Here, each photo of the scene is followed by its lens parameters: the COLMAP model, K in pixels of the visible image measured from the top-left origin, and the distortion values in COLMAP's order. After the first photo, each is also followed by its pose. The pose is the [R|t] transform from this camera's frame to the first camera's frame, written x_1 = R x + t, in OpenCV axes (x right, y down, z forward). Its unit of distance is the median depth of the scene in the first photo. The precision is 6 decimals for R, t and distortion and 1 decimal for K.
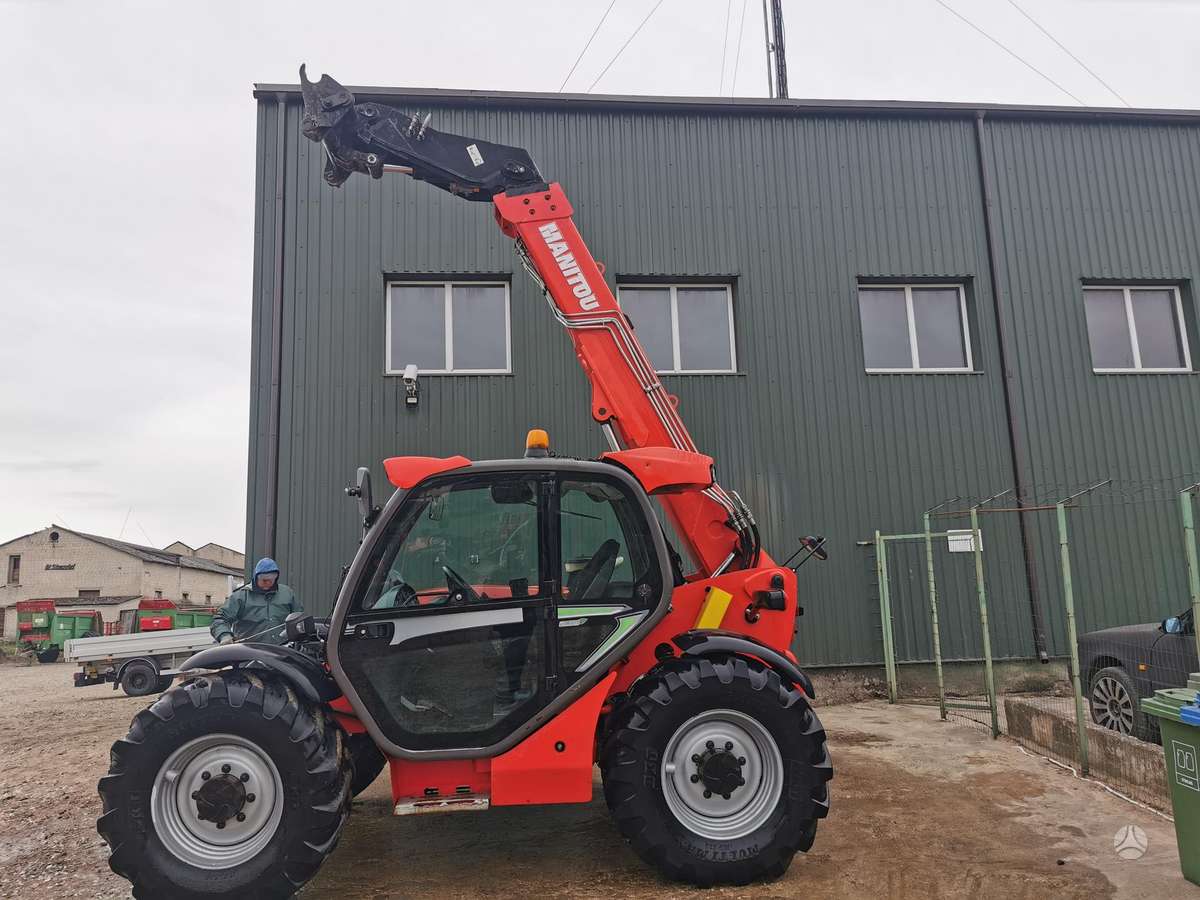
lens RADIAL K [[928.1, 0, 598.5], [0, 928.1, 453.2], [0, 0, 1]] dist [0.068863, -0.088921]
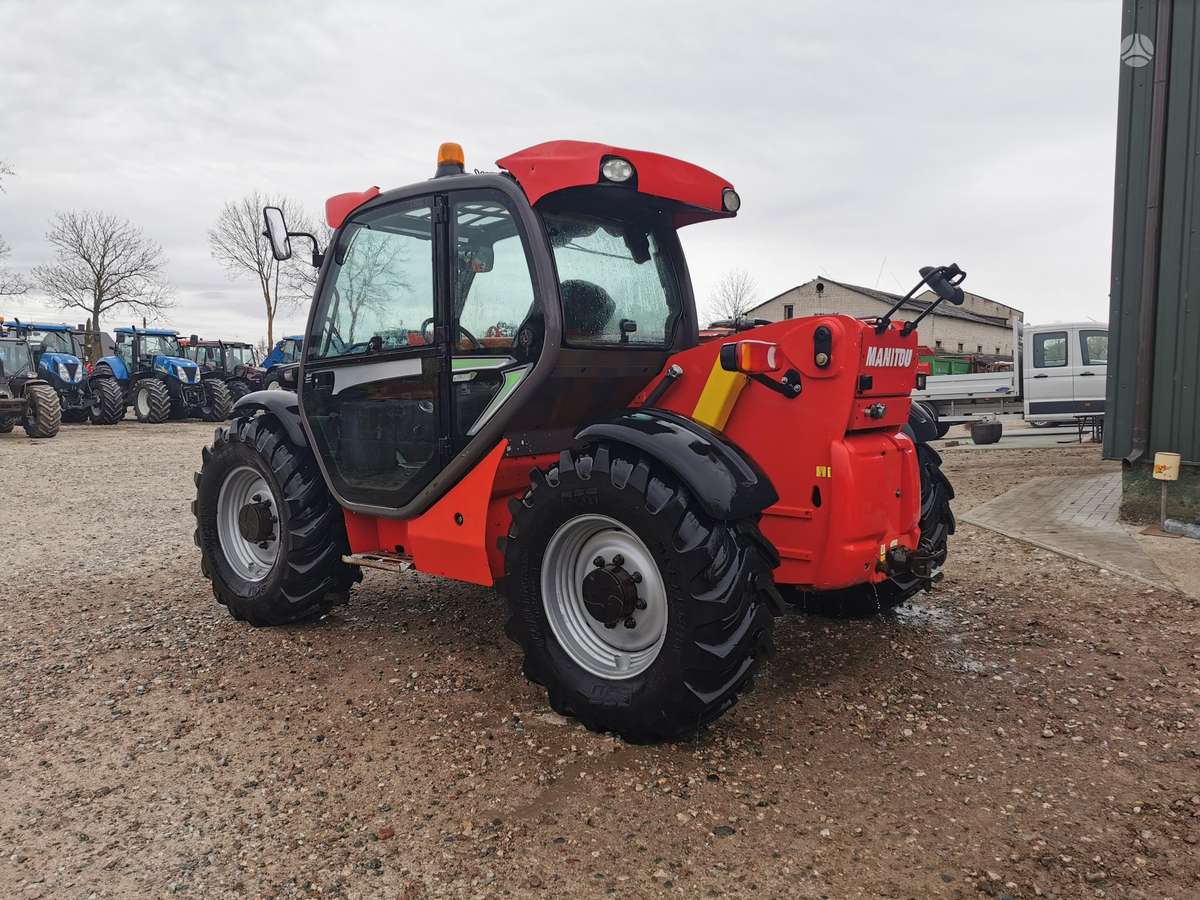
lens RADIAL K [[928.1, 0, 598.5], [0, 928.1, 453.2], [0, 0, 1]] dist [0.068863, -0.088921]
pose [[0.714568, 0.072735, -0.695775, 0.629943], [0.059192, 0.984727, 0.163732, 0.118794], [0.697058, -0.158182, 0.699349, 0.487181]]
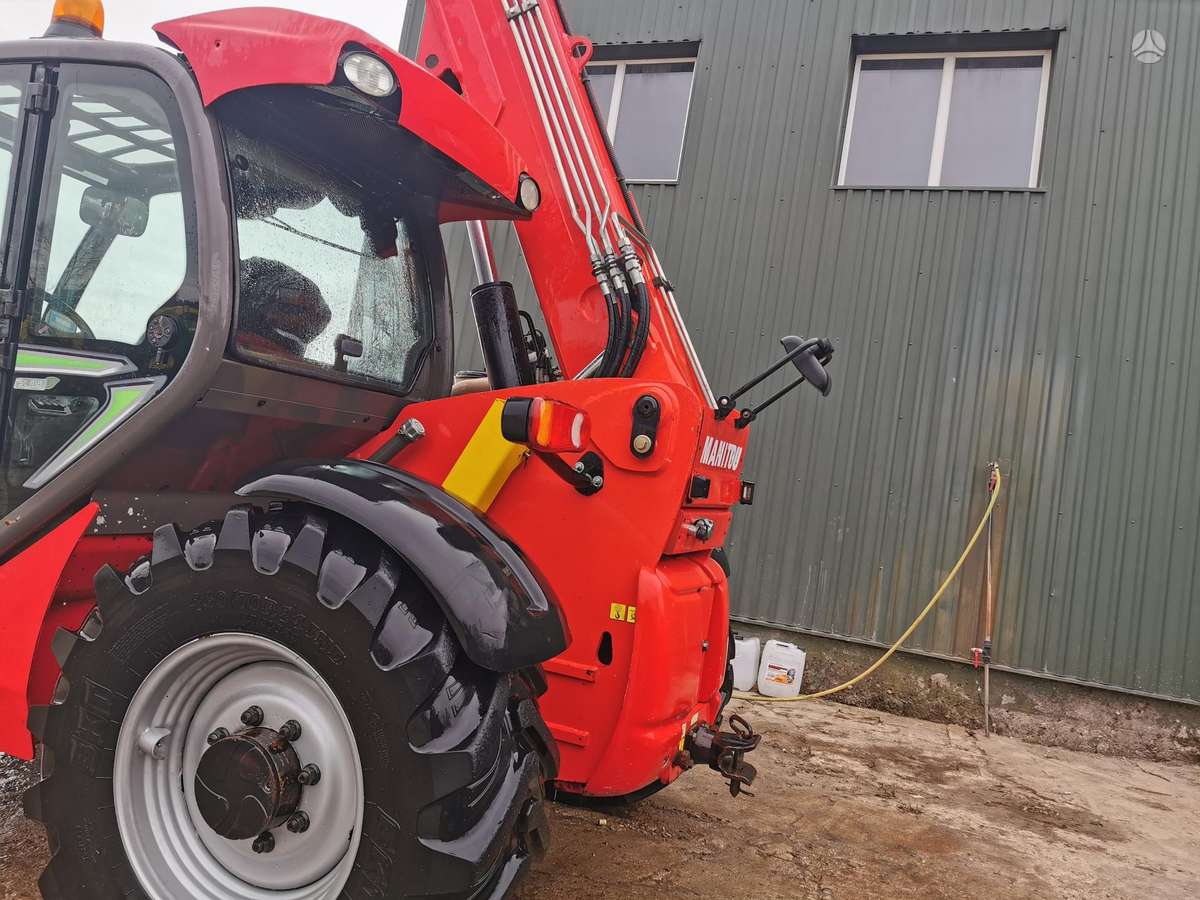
lens RADIAL K [[928.1, 0, 598.5], [0, 928.1, 453.2], [0, 0, 1]] dist [0.068863, -0.088921]
pose [[0.885777, 0.136108, -0.443705, 0.428389], [-0.111414, 0.990435, 0.081402, 0.145260], [0.450540, -0.022669, 0.892468, 0.698089]]
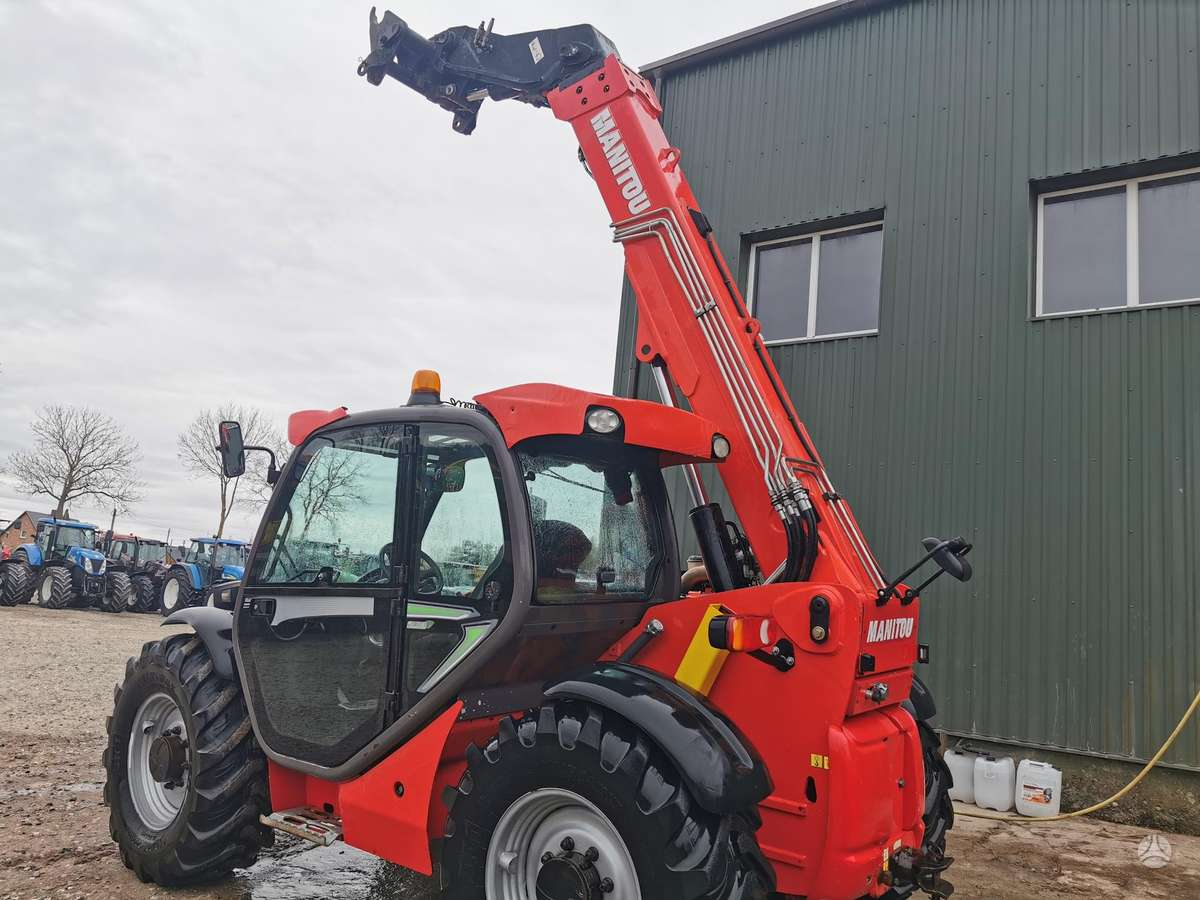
lens RADIAL K [[928.1, 0, 598.5], [0, 928.1, 453.2], [0, 0, 1]] dist [0.068863, -0.088921]
pose [[0.737168, -0.010744, -0.675624, 0.571146], [0.002486, 0.999910, -0.013188, 0.055102], [0.675704, 0.008042, 0.737129, 0.541683]]
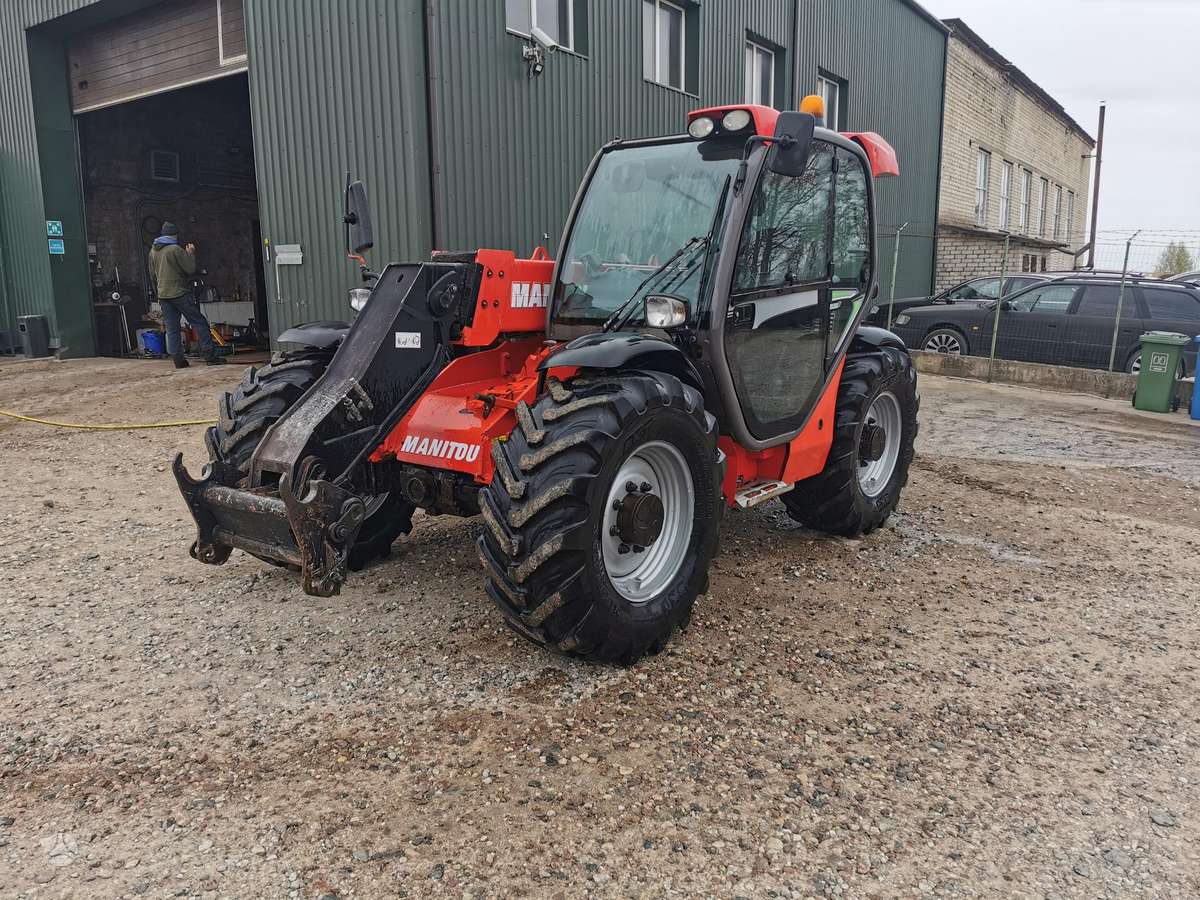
lens RADIAL K [[928.1, 0, 598.5], [0, 928.1, 453.2], [0, 0, 1]] dist [0.068863, -0.088921]
pose [[0.677681, -0.116086, 0.726136, -0.942426], [-0.082292, 0.969286, 0.231760, 0.122553], [-0.730737, -0.216814, 0.647313, 0.491745]]
